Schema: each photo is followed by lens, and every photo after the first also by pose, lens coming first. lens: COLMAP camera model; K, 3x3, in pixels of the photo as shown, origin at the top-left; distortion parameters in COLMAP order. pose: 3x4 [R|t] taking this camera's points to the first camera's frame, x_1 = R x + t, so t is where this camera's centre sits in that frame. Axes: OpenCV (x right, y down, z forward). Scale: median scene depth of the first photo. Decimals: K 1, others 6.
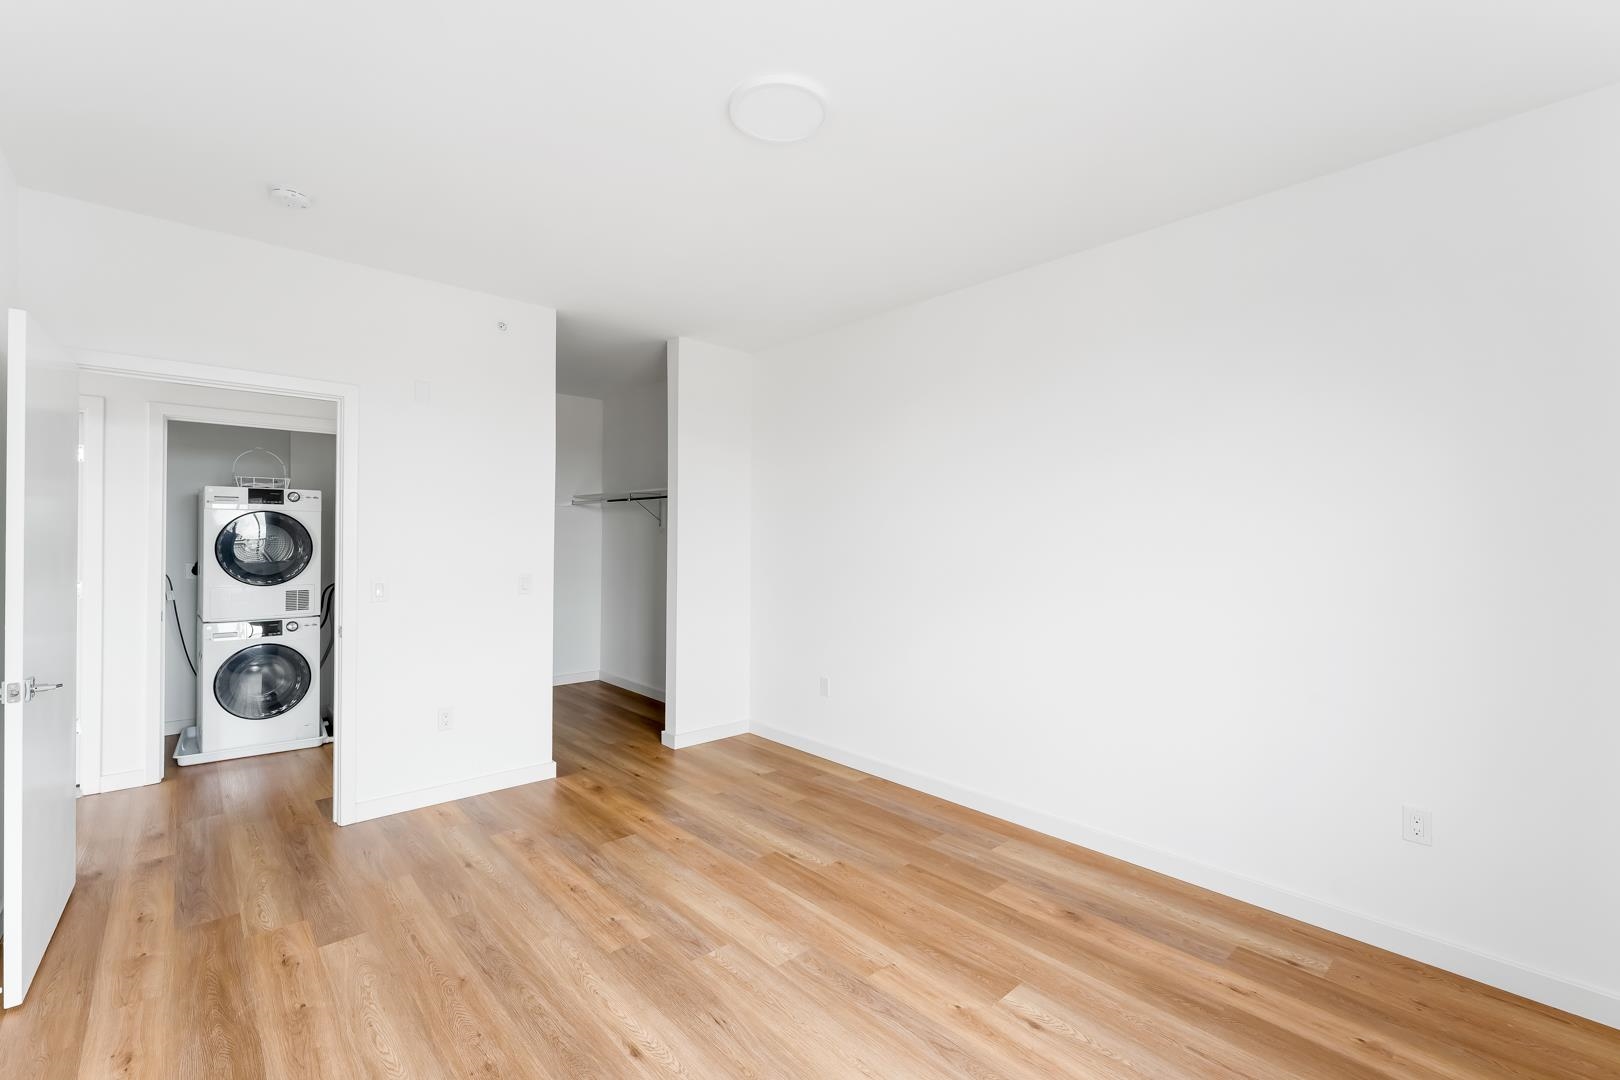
lens RADIAL K [[685.3, 0, 801.7], [0, 685.3, 536.9], [0, 0, 1]] dist [-0.001198, -0.000240]
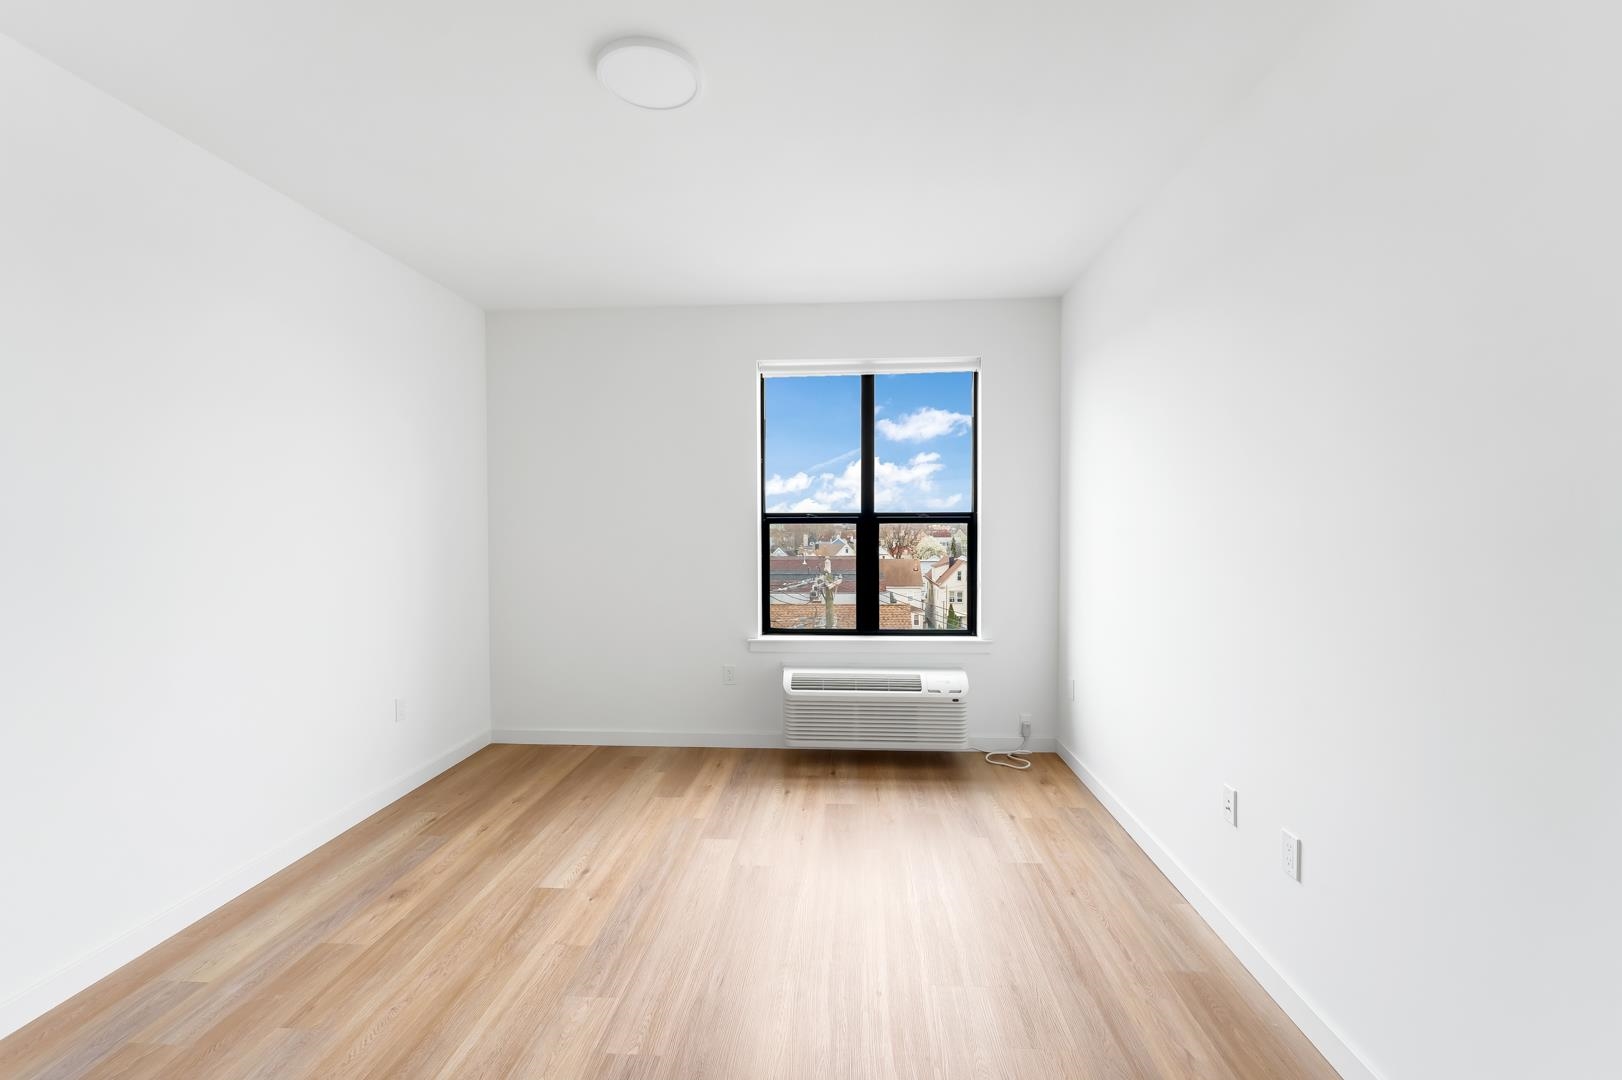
lens RADIAL K [[686.2, 0, 802.7], [0, 686.2, 536.9], [0, 0, 1]] dist [-0.001198, -0.000240]
pose [[-0.688228, -0.015287, 0.725334, -0.727697], [-0.001568, 0.999807, 0.019584, 0.003790], [-0.725493, 0.012341, -0.688119, 1.230016]]
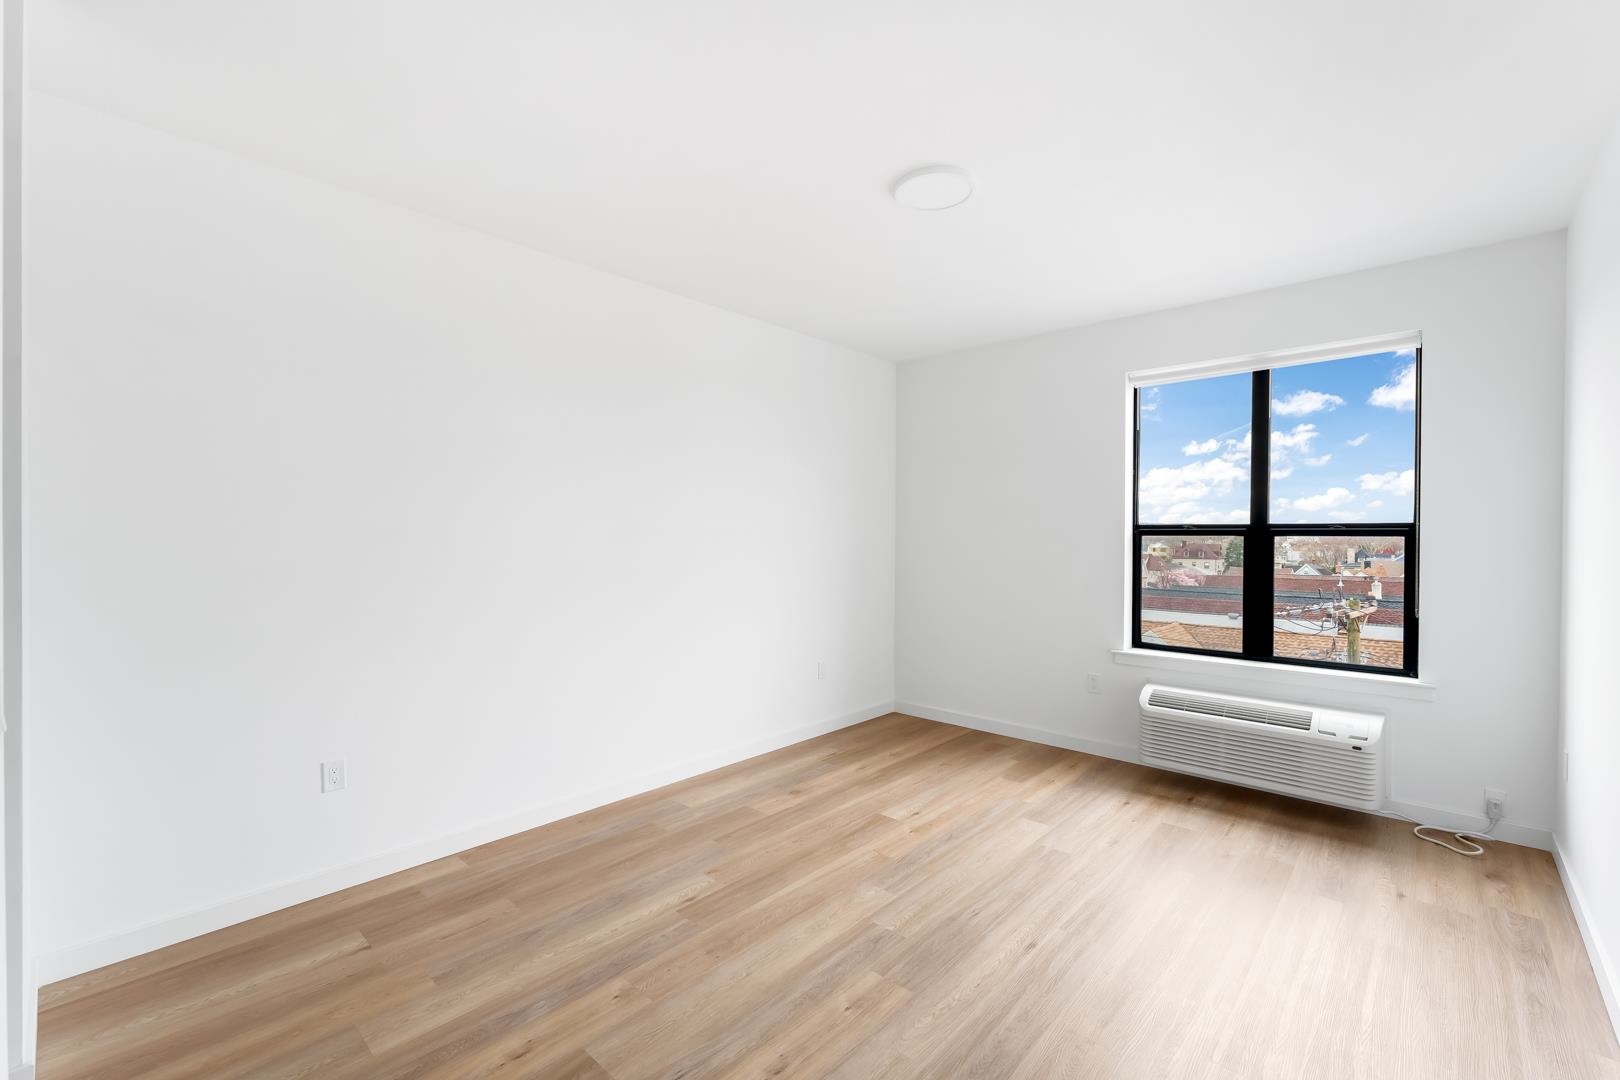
lens RADIAL K [[685.3, 0, 801.7], [0, 685.3, 536.9], [0, 0, 1]] dist [-0.001198, -0.000240]
pose [[-0.079656, -0.008766, 0.996784, -1.029374], [-0.005948, 0.999948, 0.008319, -0.001391], [-0.996805, -0.005266, -0.079704, 1.080744]]
